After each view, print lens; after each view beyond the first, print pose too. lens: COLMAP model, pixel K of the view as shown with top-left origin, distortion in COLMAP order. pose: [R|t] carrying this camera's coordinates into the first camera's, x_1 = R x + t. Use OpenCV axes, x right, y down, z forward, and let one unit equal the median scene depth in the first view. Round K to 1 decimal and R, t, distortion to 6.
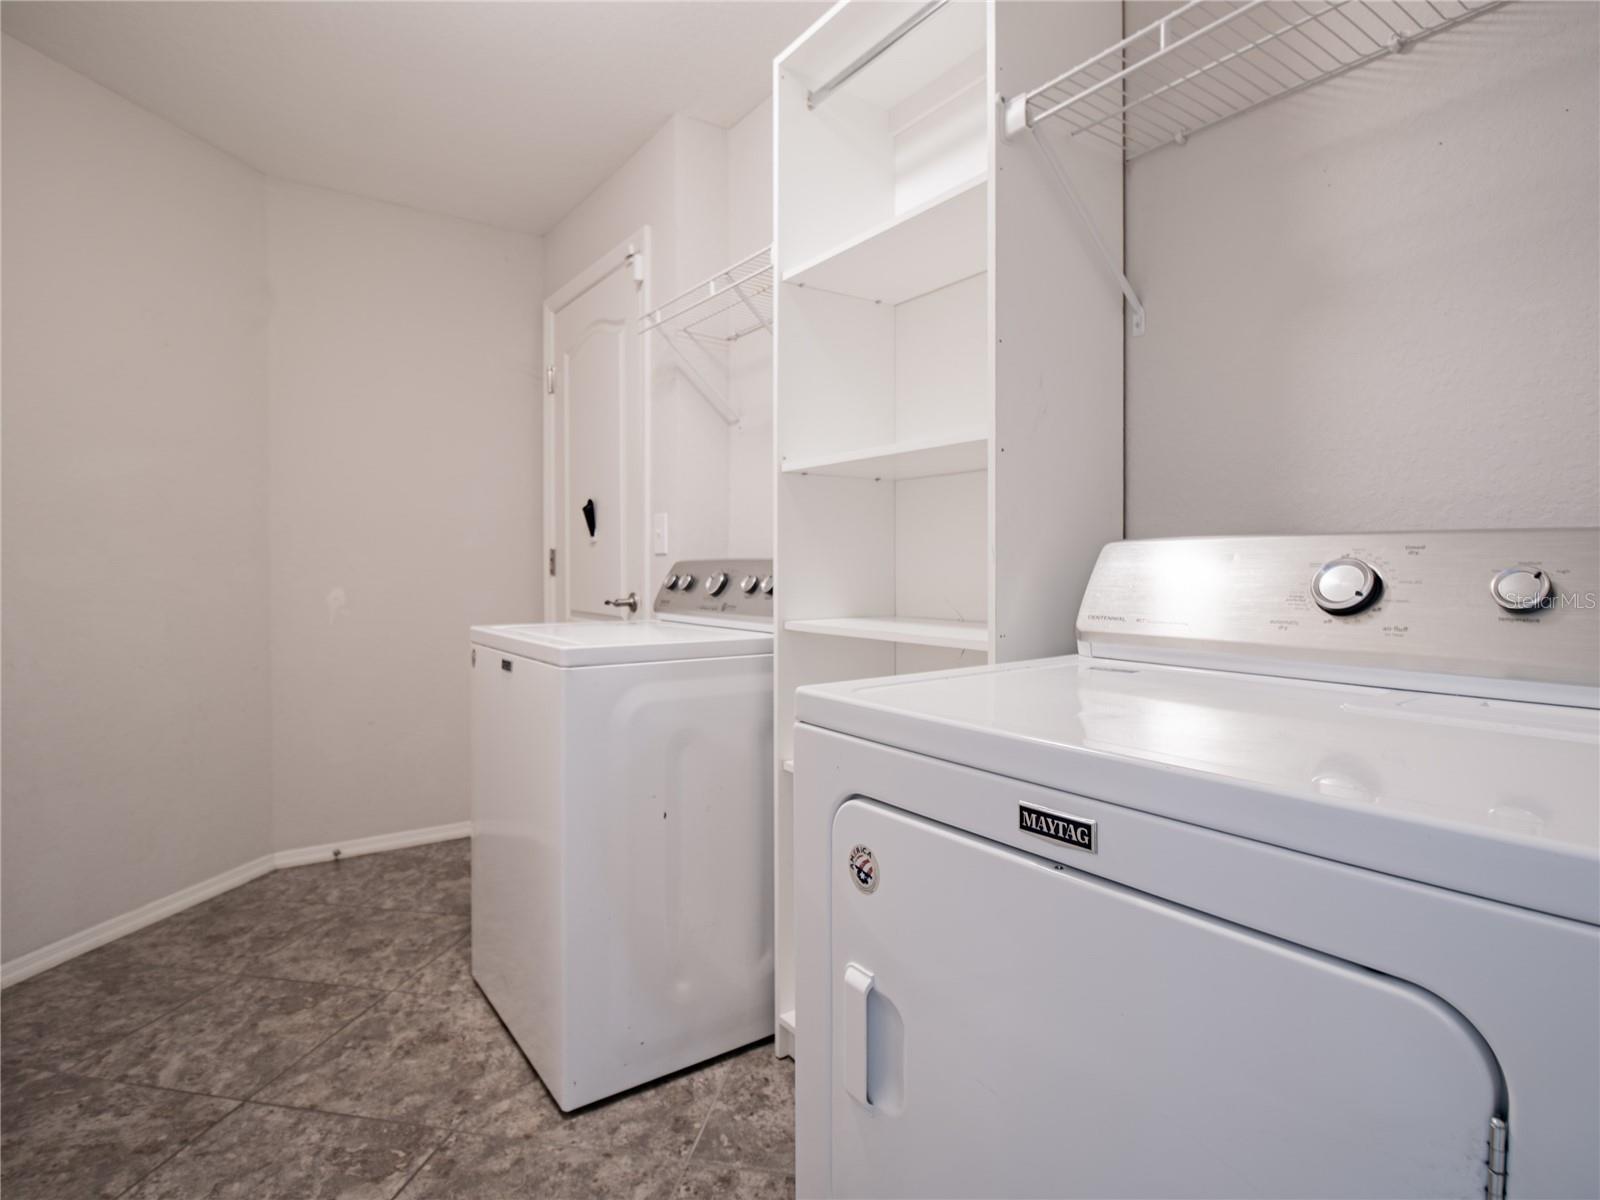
lens RADIAL K [[848.5, 0, 799.6], [0, 848.5, 597.7], [0, 0, 1]] dist [-0.016733, -0.001960]
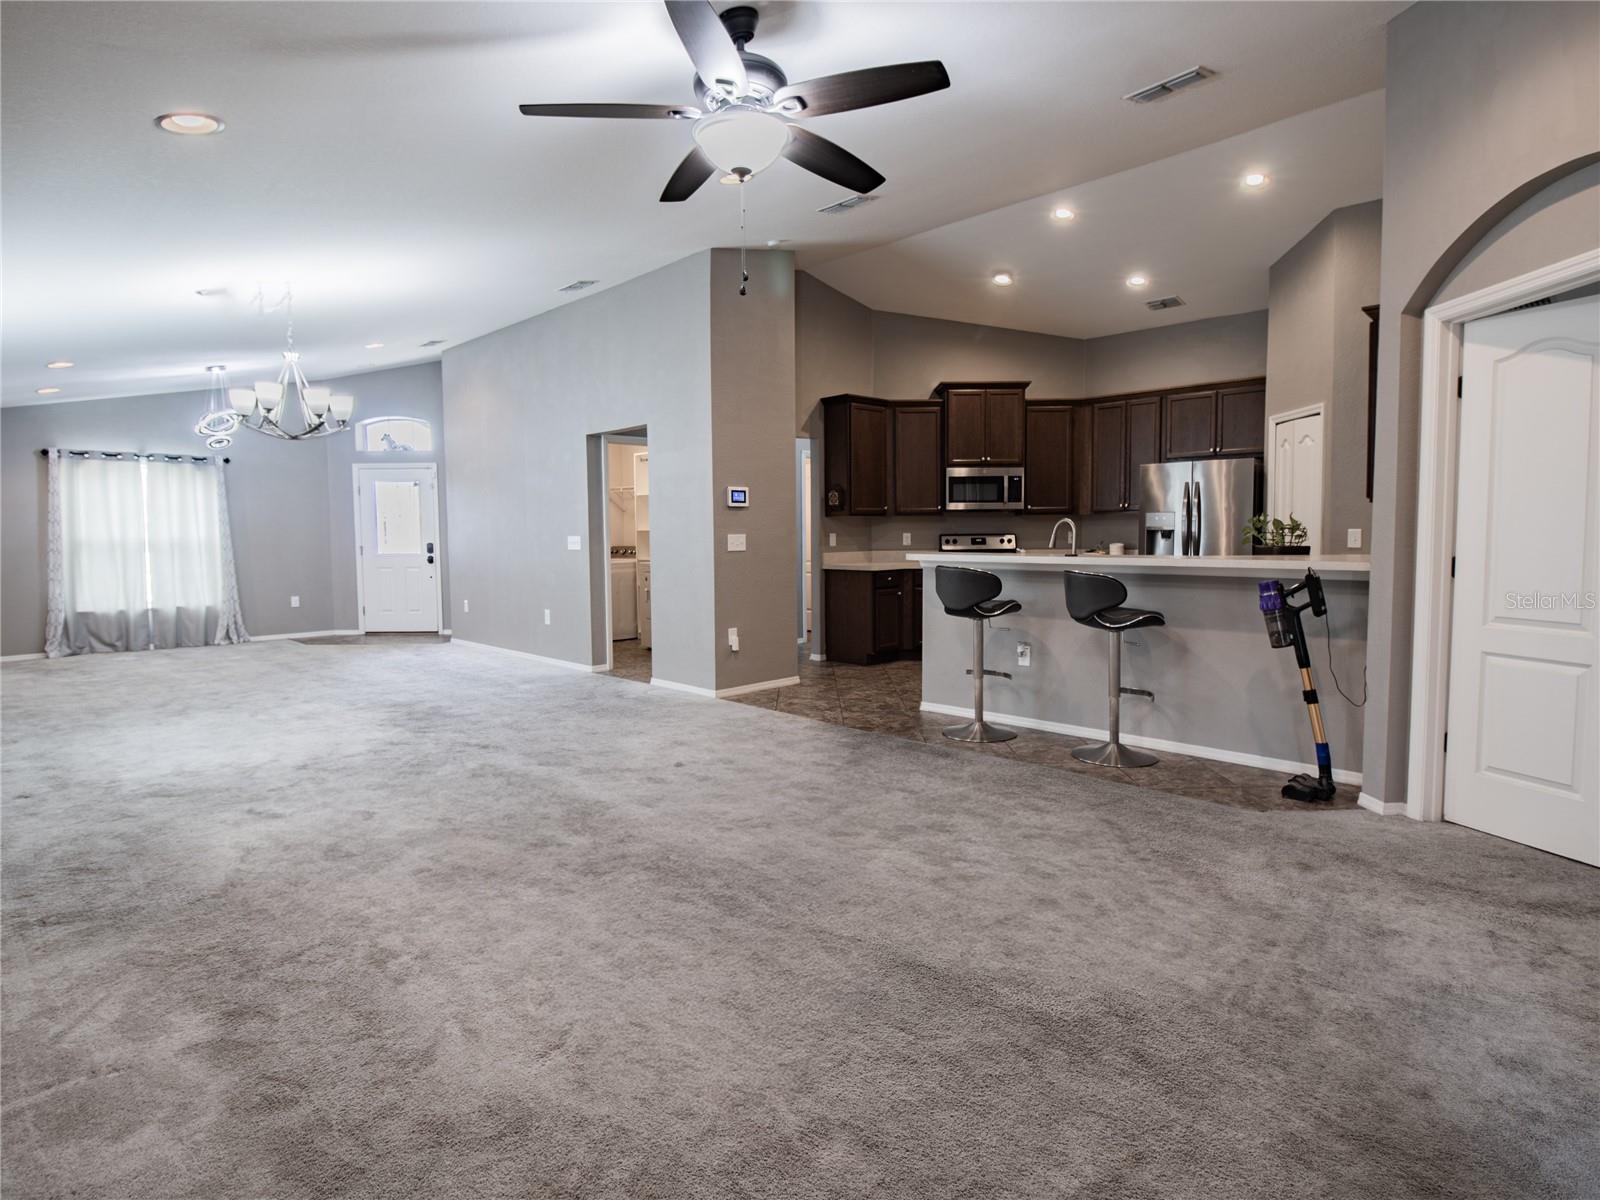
lens RADIAL K [[848.5, 0, 799.7], [0, 848.5, 591.2], [0, 0, 1]] dist [-0.016733, -0.001960]
pose [[0.987926, -0.009721, 0.154622, 0.153177], [0.005213, 0.999550, 0.029532, 0.071119], [-0.154839, -0.028370, 0.987532, -4.260735]]
